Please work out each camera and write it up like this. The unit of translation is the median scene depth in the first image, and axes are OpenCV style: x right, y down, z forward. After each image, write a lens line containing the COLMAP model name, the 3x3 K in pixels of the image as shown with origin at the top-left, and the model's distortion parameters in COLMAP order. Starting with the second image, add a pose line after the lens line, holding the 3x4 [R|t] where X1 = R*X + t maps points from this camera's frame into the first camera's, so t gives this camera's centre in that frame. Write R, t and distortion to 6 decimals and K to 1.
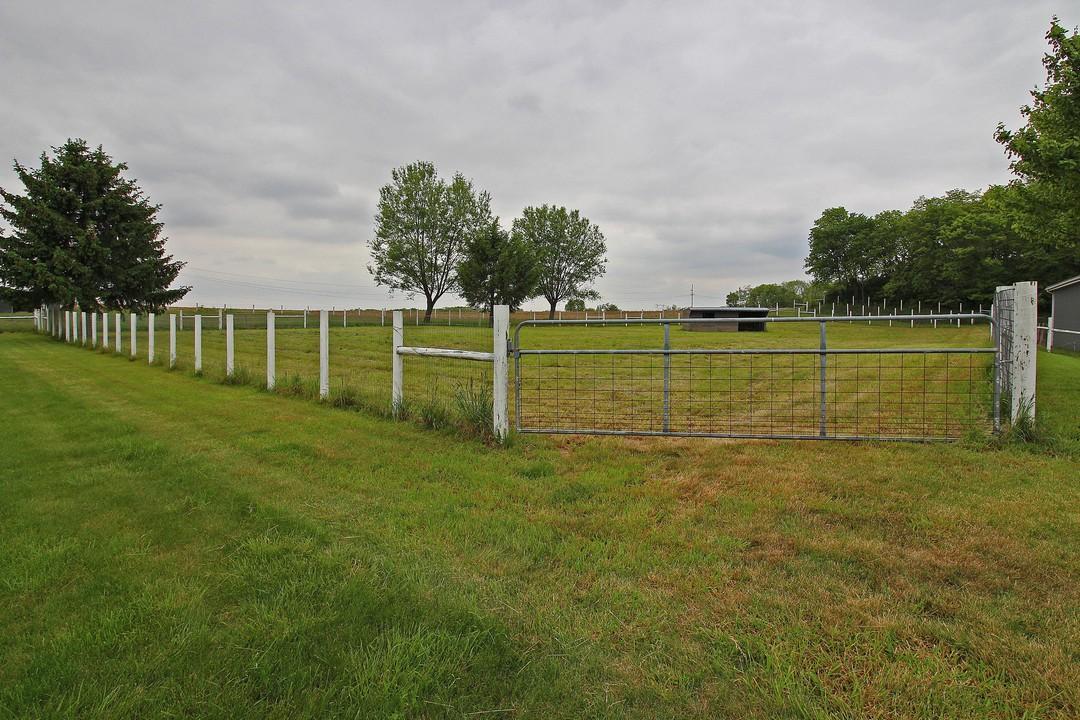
lens RADIAL K [[601.1, 0, 544.0], [0, 601.1, 340.1], [0, 0, 1]] dist [-0.002593, -0.000918]
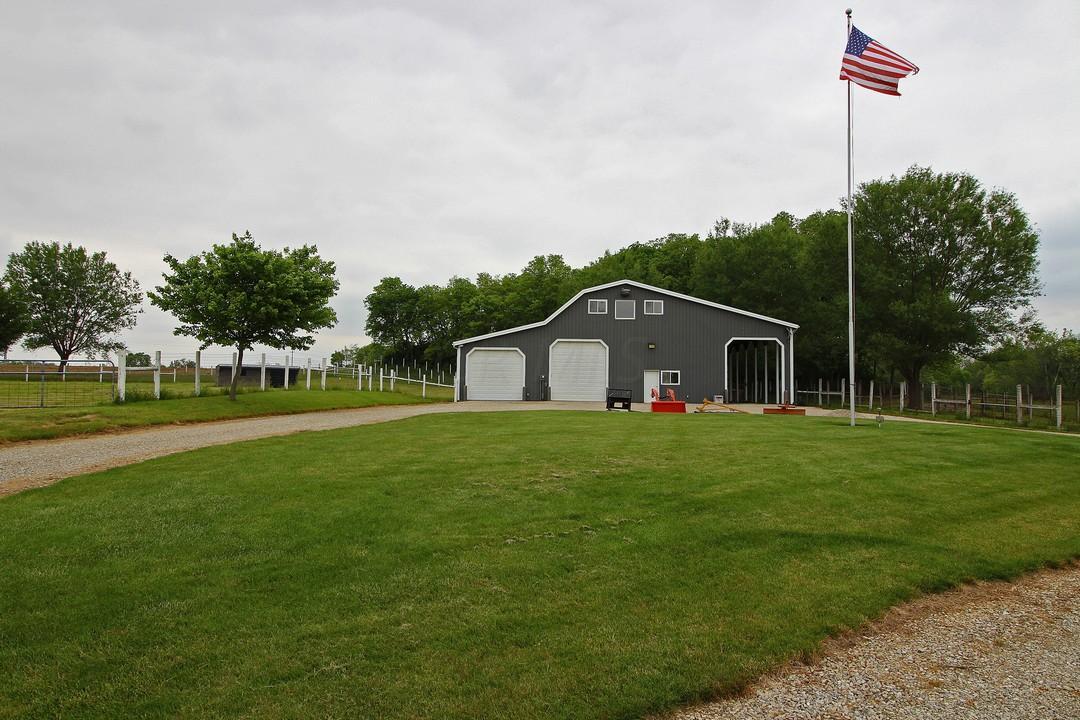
lens RADIAL K [[680.7, 0, 547.3], [0, 680.7, 347.0], [0, 0, 1]] dist [0.032922, -0.000379]
pose [[0.837643, 0.041412, 0.544645, 0.055243], [0.004924, 0.996509, -0.083342, 0.013009], [-0.546195, 0.072493, 0.834515, -0.208269]]
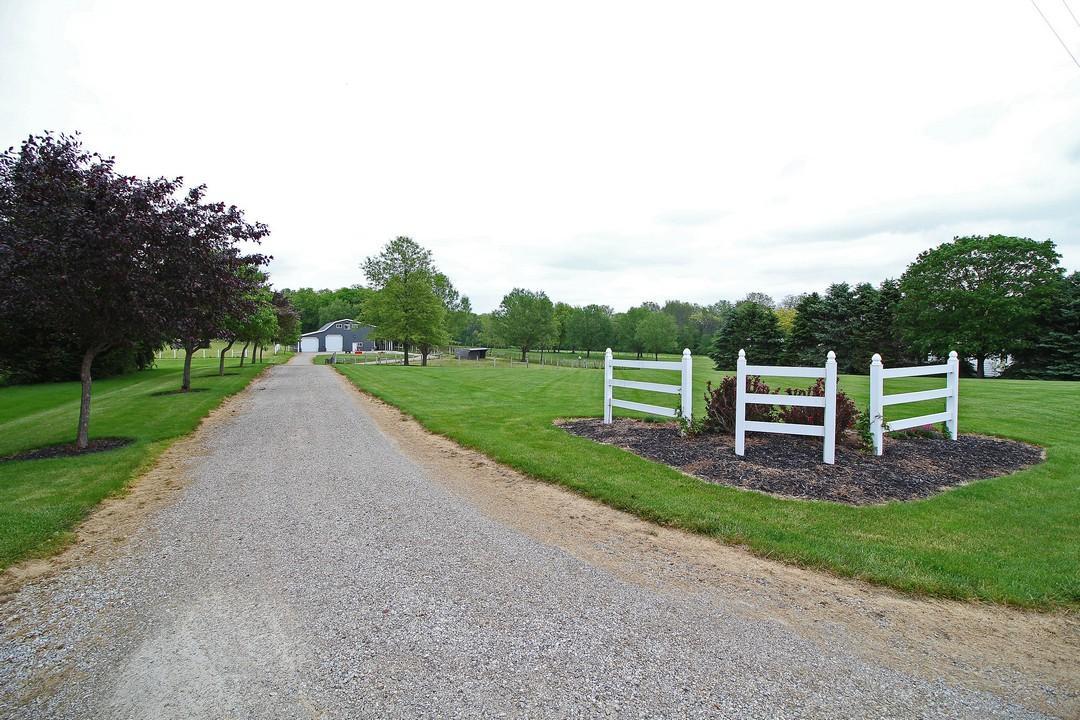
lens RADIAL K [[504.6, 0, 553.7], [0, 504.6, 340.5], [0, 0, 1]] dist [-0.001896, -0.000056]
pose [[0.441261, -0.015482, 0.897245, -0.774025], [0.027409, 0.999617, 0.003769, -0.010974], [-0.896960, 0.022930, 0.441516, -1.114311]]
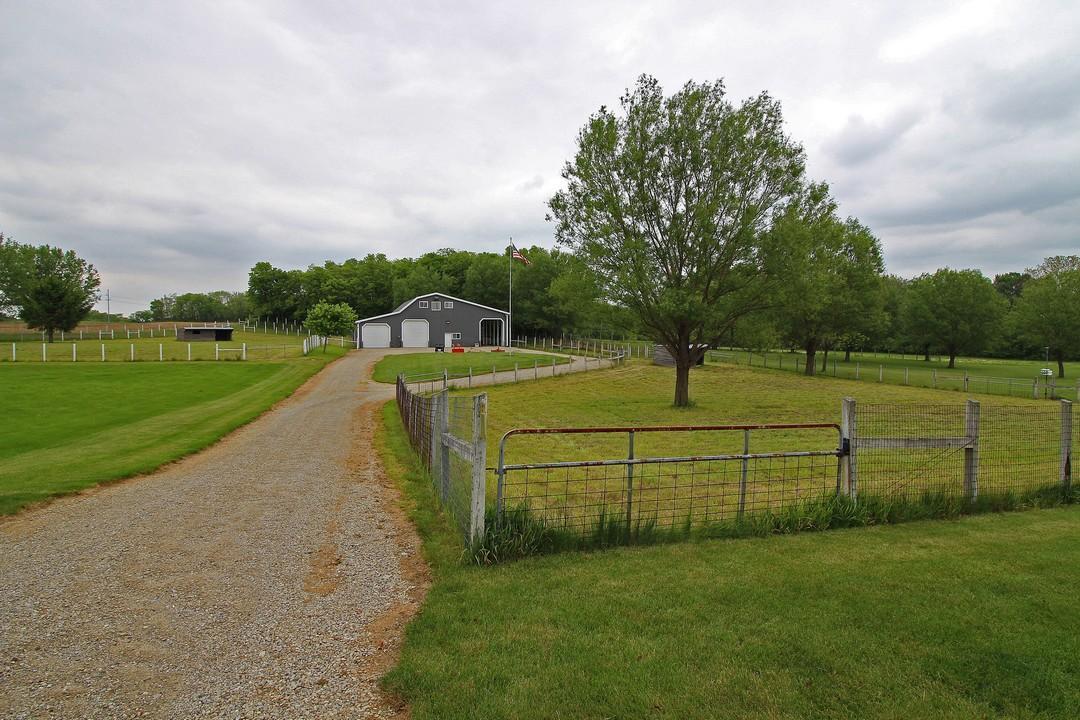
lens RADIAL K [[556.4, 0, 548.2], [0, 556.4, 347.3], [0, 0, 1]] dist [0.001305, -0.000119]
pose [[0.589762, -0.029104, 0.807053, -0.318870], [0.020662, 0.999567, 0.020947, -0.006554], [-0.807313, 0.004322, 0.590108, -0.572385]]
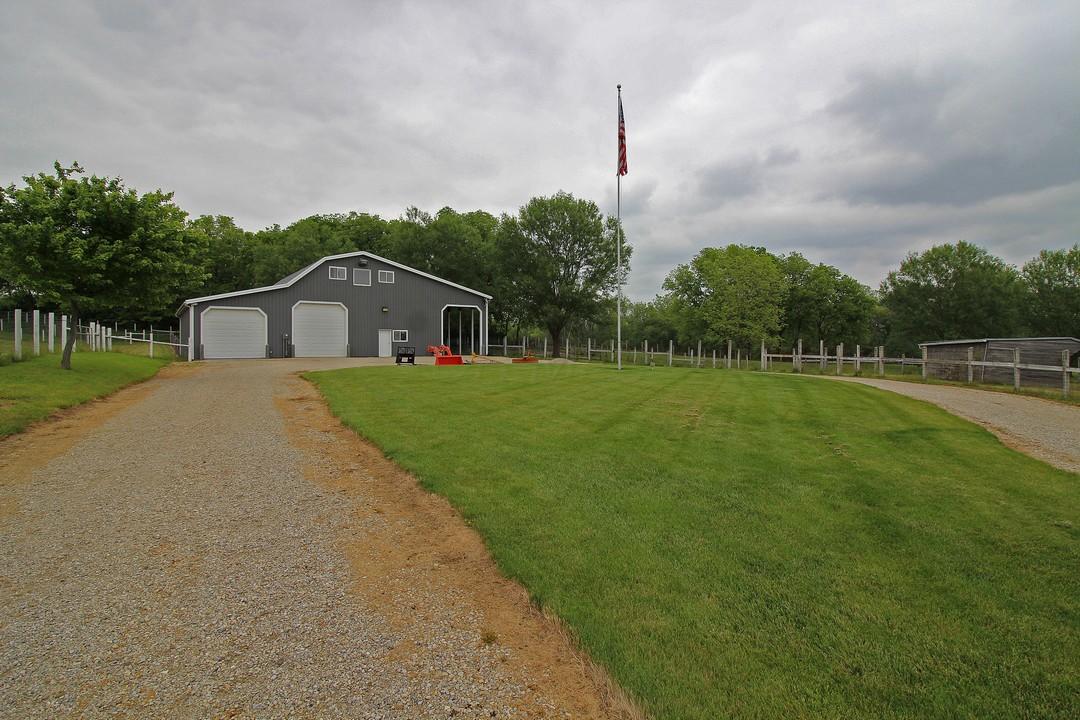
lens RADIAL K [[545.8, 0, 539.8], [0, 545.8, 348.4], [0, 0, 1]] dist [0.023774, 0.000198]
pose [[0.368616, -0.008790, 0.929540, -0.015540], [0.026704, 0.999643, -0.001136, 0.008525], [-0.929198, 0.025241, 0.368719, -0.120526]]
